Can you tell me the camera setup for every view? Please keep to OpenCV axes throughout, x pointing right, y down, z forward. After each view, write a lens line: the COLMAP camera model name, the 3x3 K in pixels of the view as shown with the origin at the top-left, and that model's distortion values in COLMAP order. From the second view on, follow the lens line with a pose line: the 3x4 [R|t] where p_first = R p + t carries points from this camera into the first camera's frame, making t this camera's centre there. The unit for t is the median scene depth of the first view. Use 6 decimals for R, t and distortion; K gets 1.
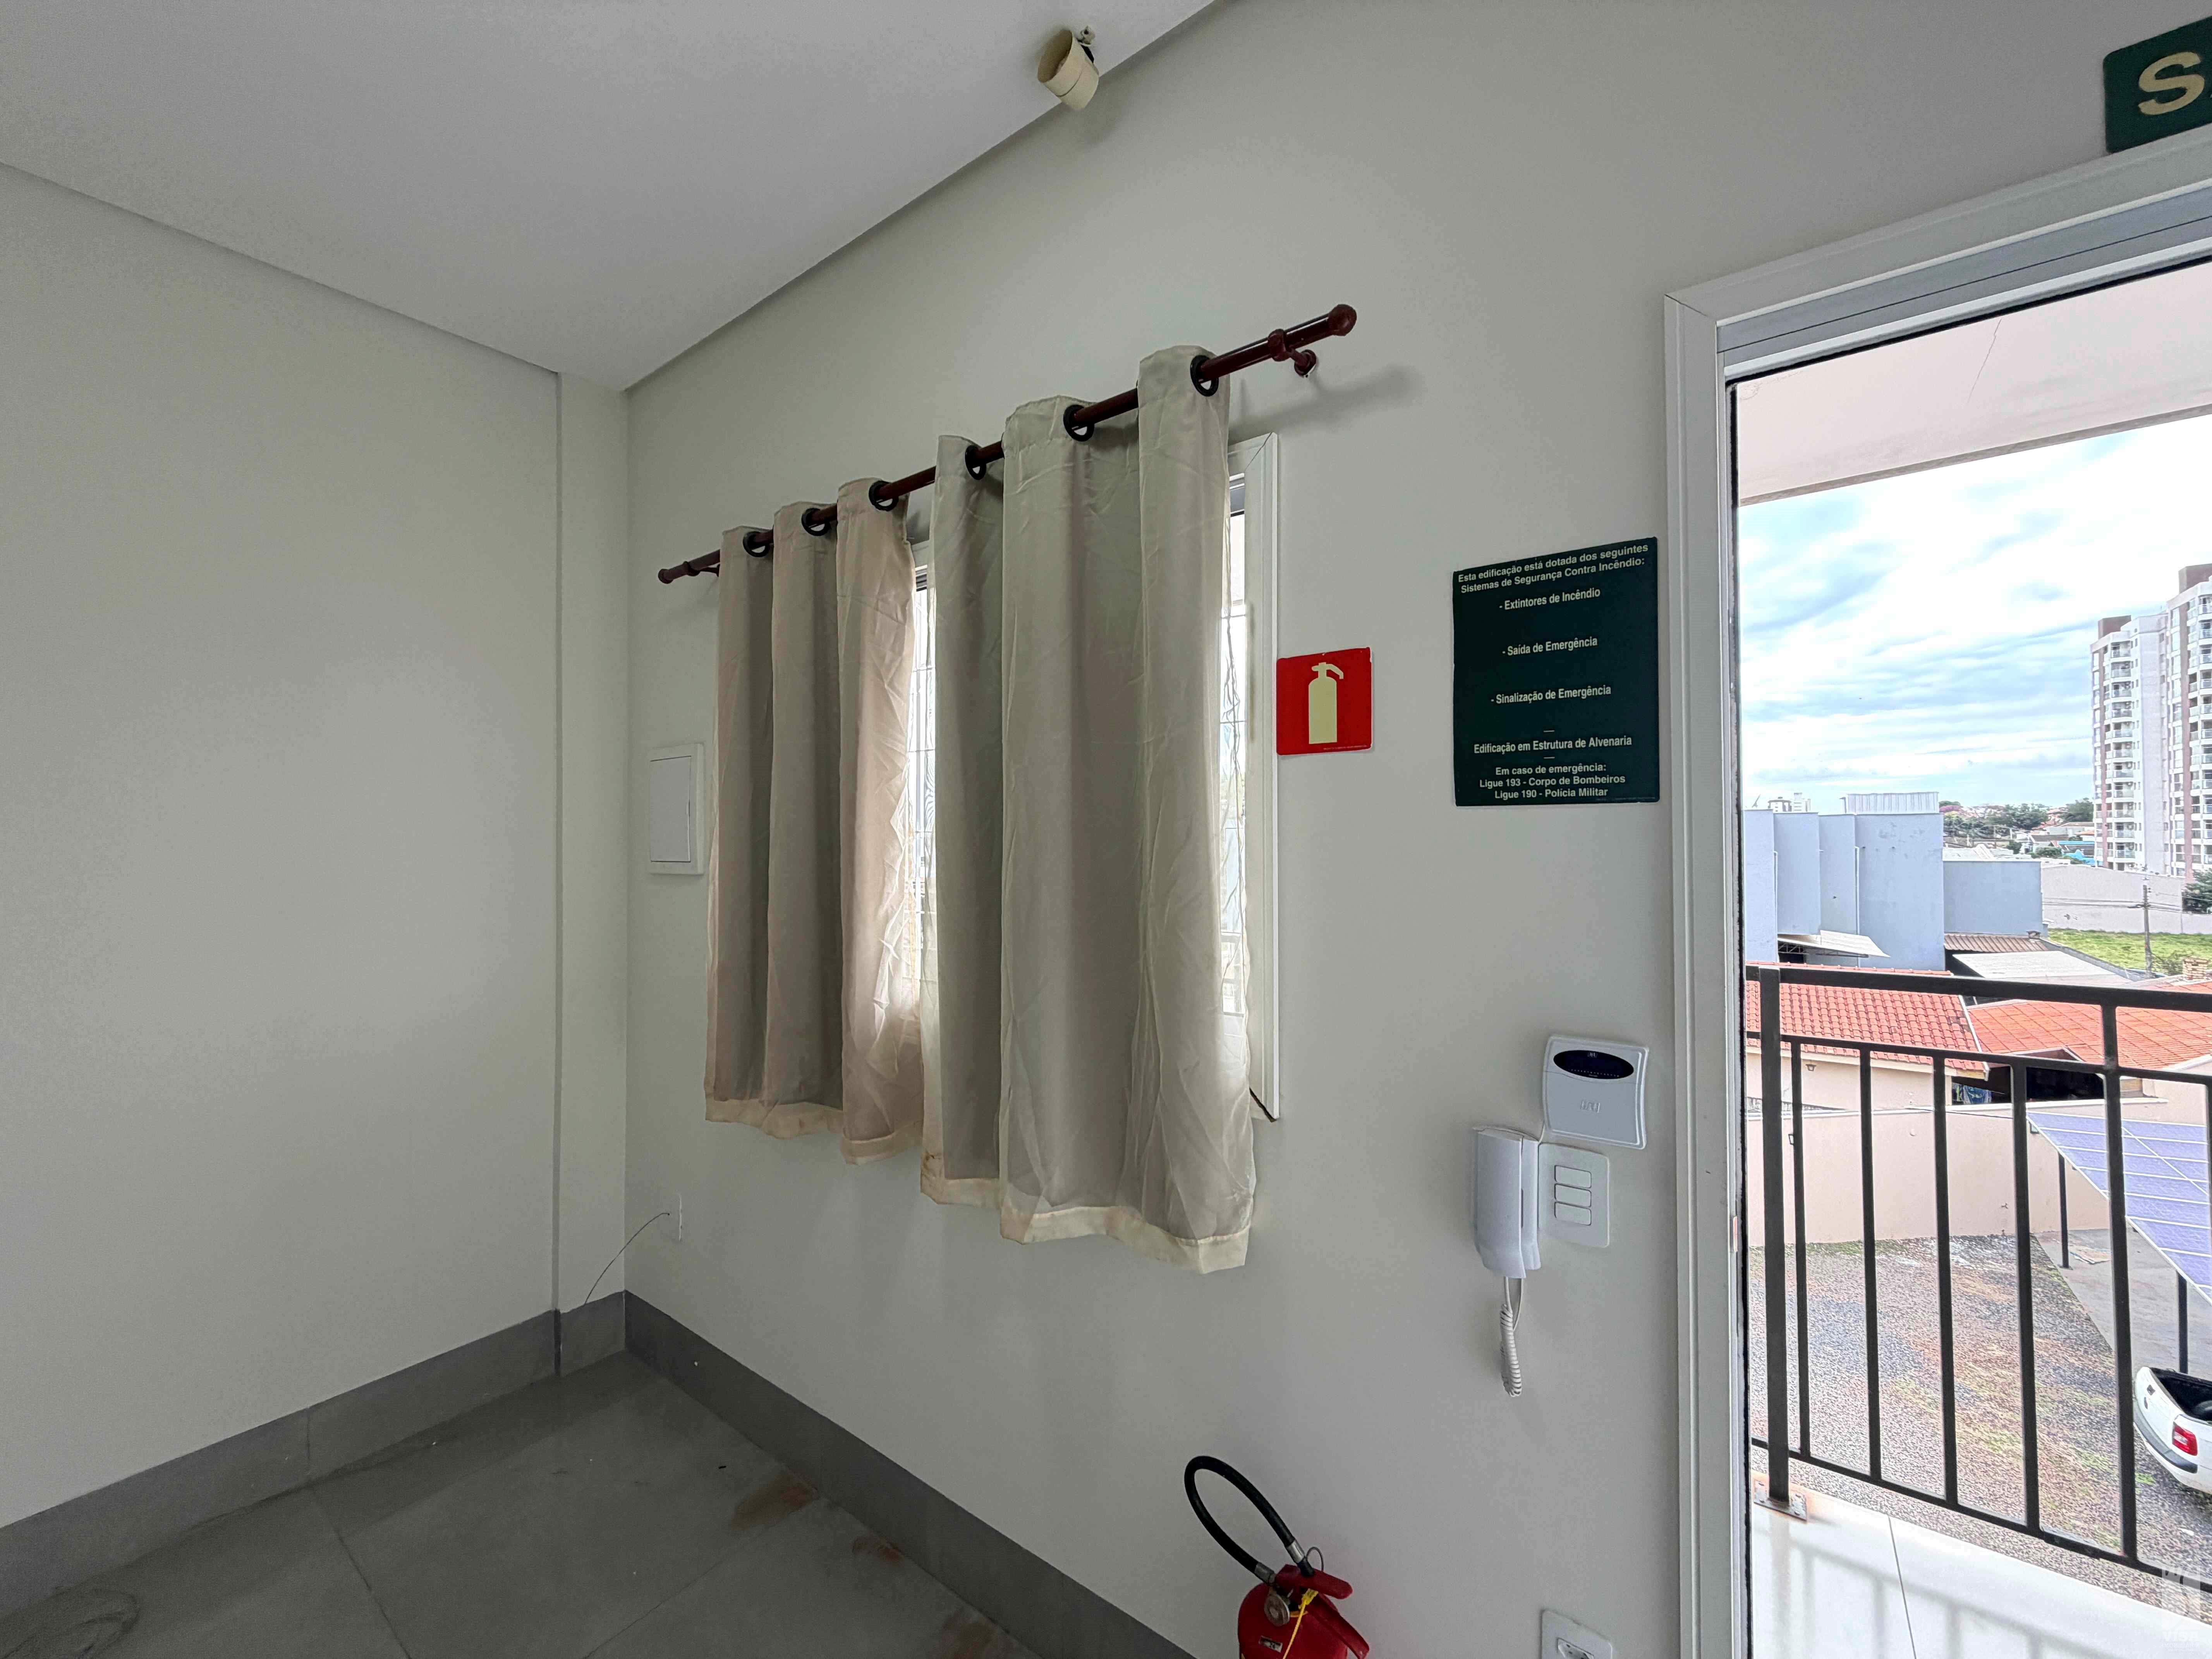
lens RADIAL K [[879.4, 0, 1101.2], [0, 879.4, 835.6], [0, 0, 1]] dist [0.001494, -0.000535]
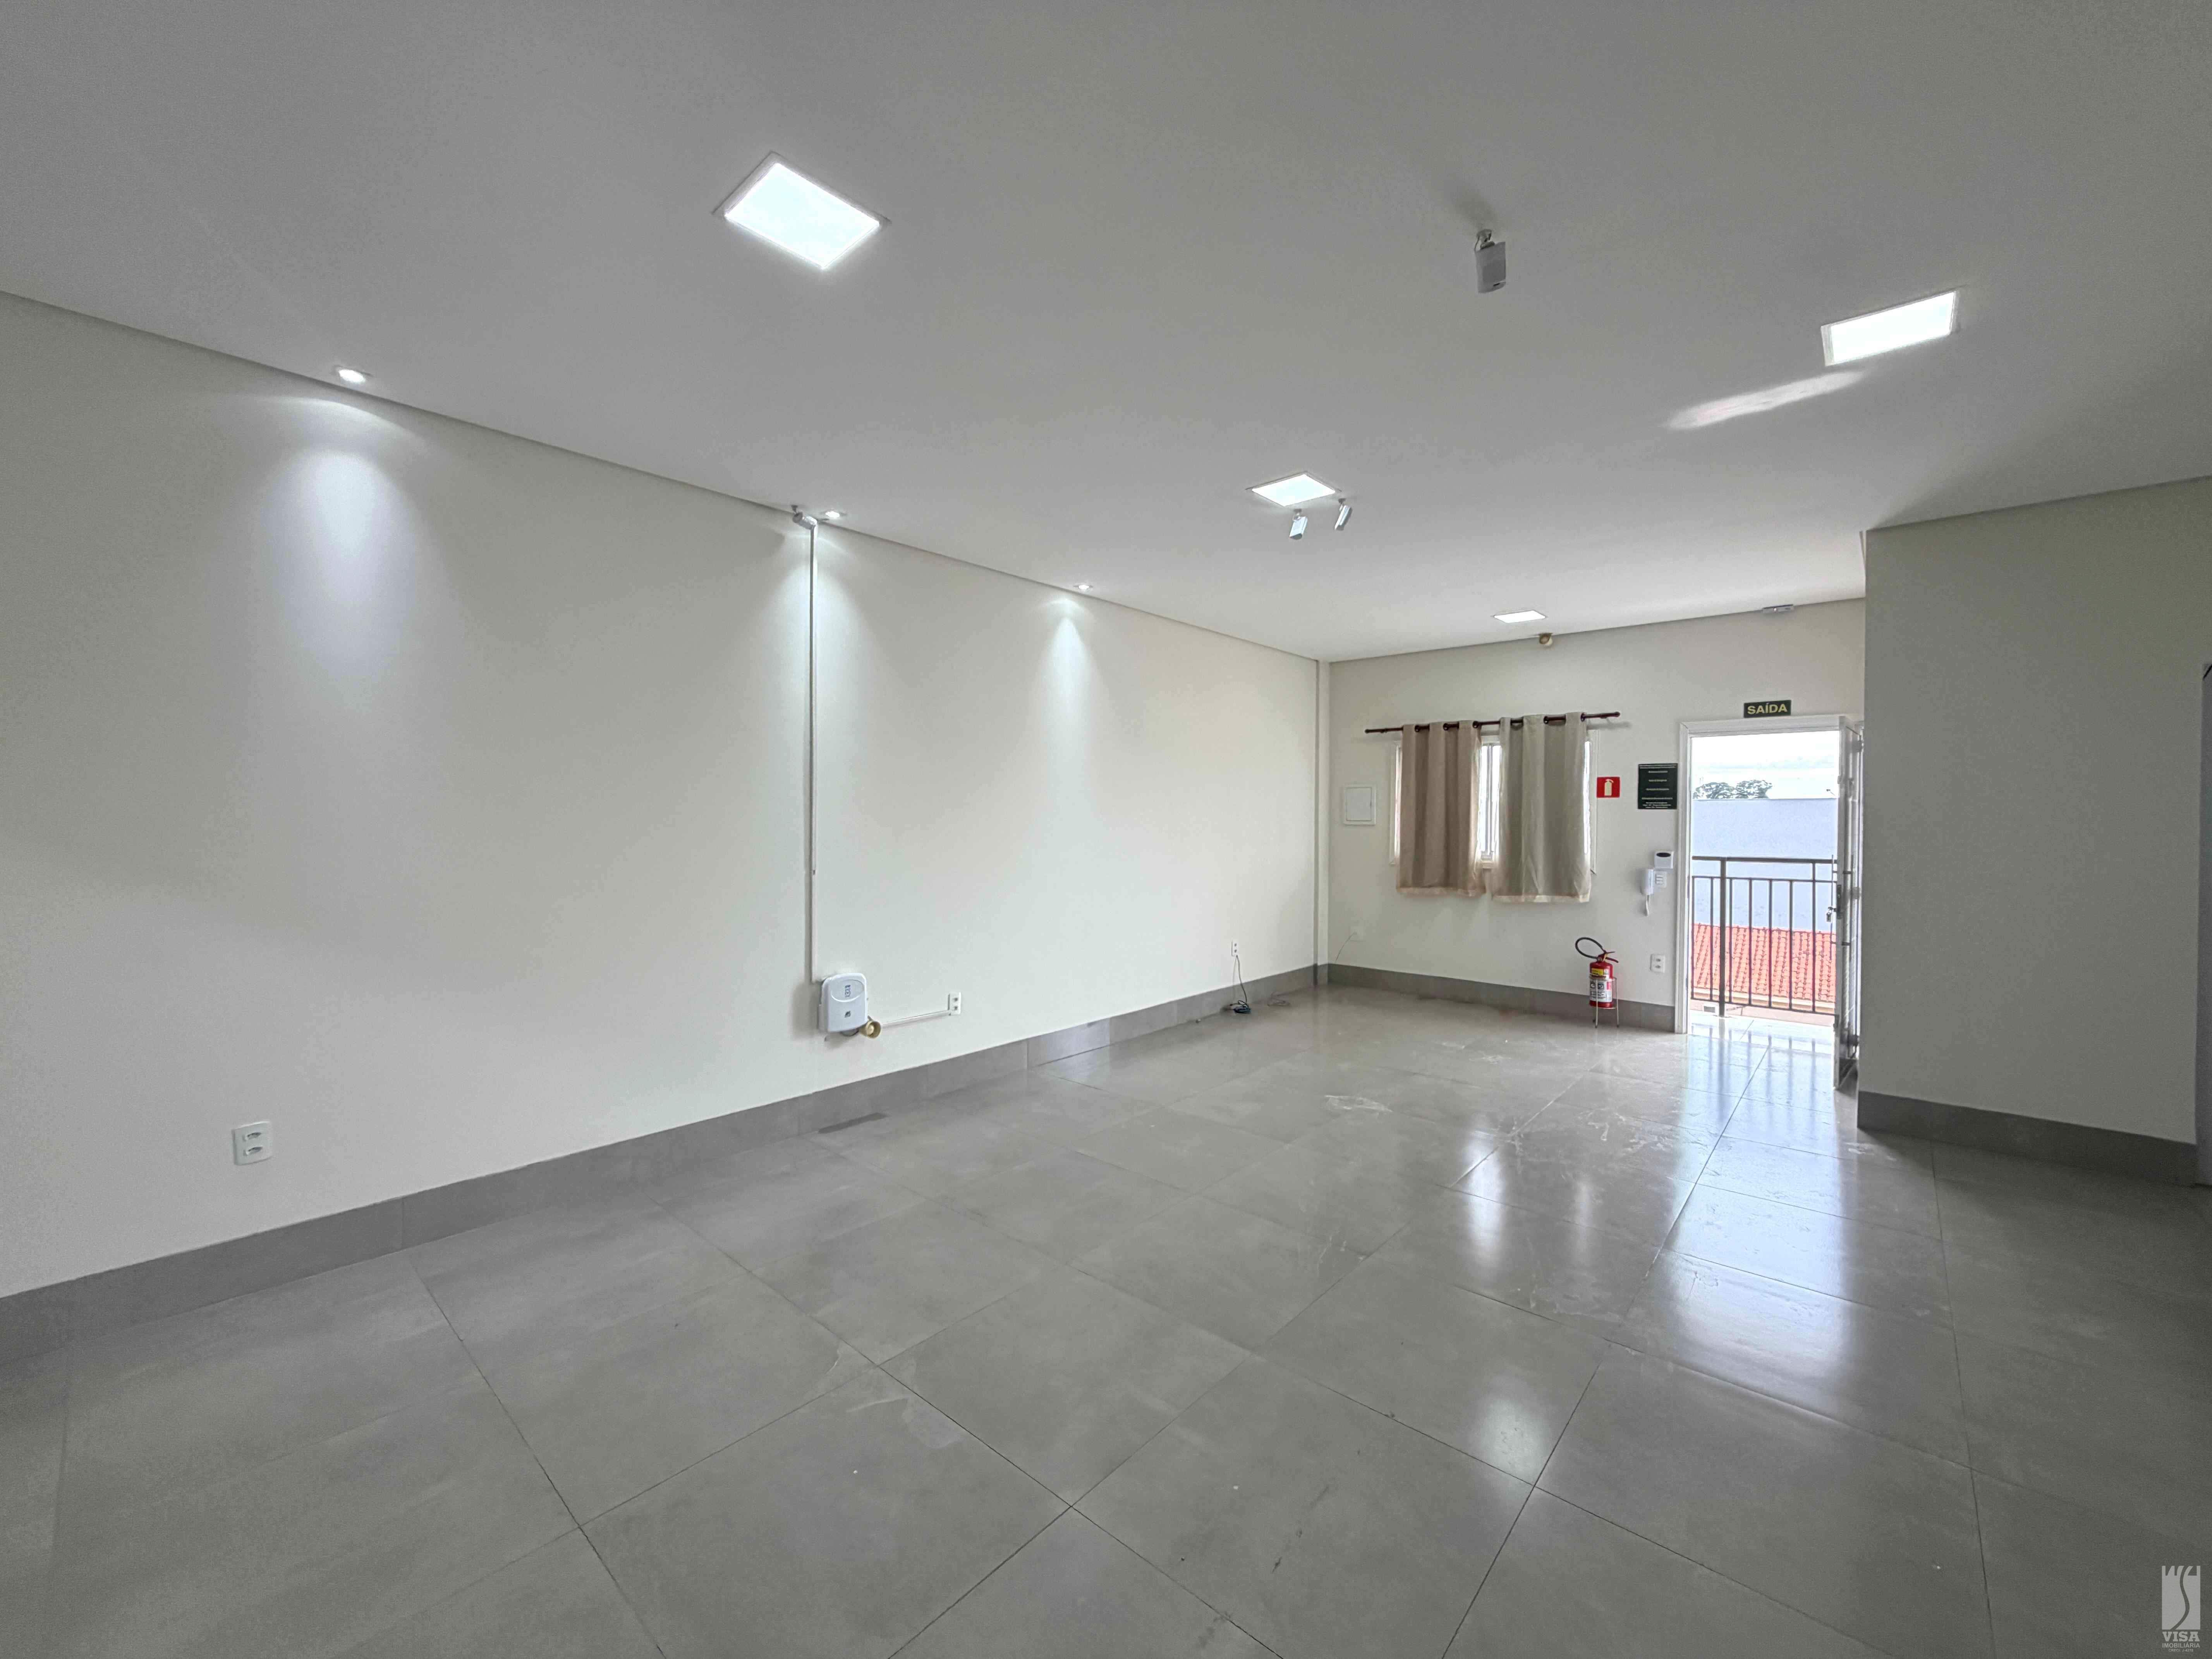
lens RADIAL K [[879.4, 0, 1117.8], [0, 879.4, 822.9], [0, 0, 1]] dist [0.001494, -0.000535]
pose [[0.997497, 0.014679, -0.069163, -1.913080], [-0.013266, 0.999695, 0.020845, -0.017417], [0.069448, -0.019875, 0.997388, -3.658391]]
